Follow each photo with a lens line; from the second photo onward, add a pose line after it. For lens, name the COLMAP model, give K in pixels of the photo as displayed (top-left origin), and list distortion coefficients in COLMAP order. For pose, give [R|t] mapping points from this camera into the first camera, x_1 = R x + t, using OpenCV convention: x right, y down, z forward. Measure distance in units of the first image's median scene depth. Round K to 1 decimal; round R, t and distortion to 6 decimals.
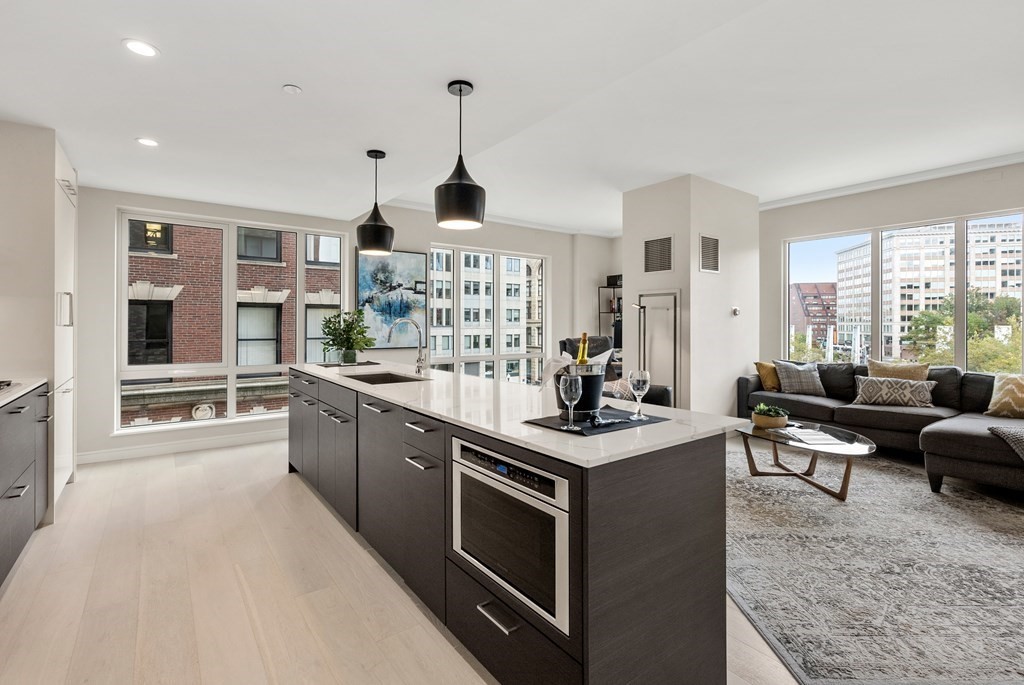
lens RADIAL K [[475.3, 0, 492.0], [0, 475.3, 328.3], [0, 0, 1]] dist [0.012691, -0.001630]
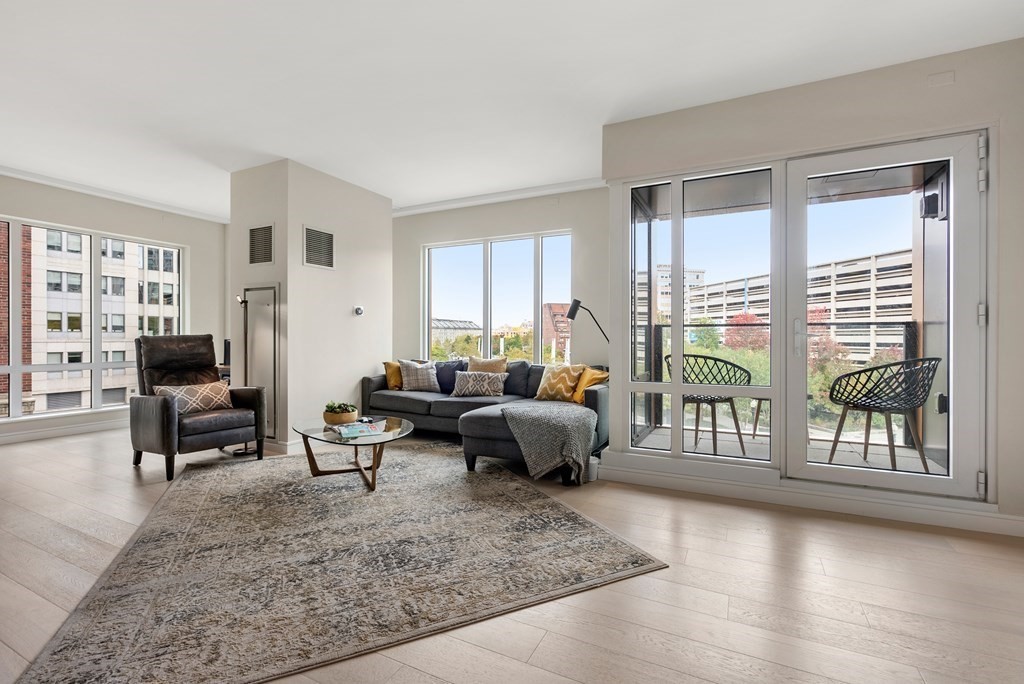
lens RADIAL K [[475.3, 0, 489.7], [0, 475.3, 343.6], [0, 0, 1]] dist [0.012691, -0.001630]
pose [[0.906104, -0.003911, 0.423038, 0.406828], [0.003322, 0.999992, 0.002131, 0.037993], [-0.423043, -0.000526, 0.906110, -0.007785]]
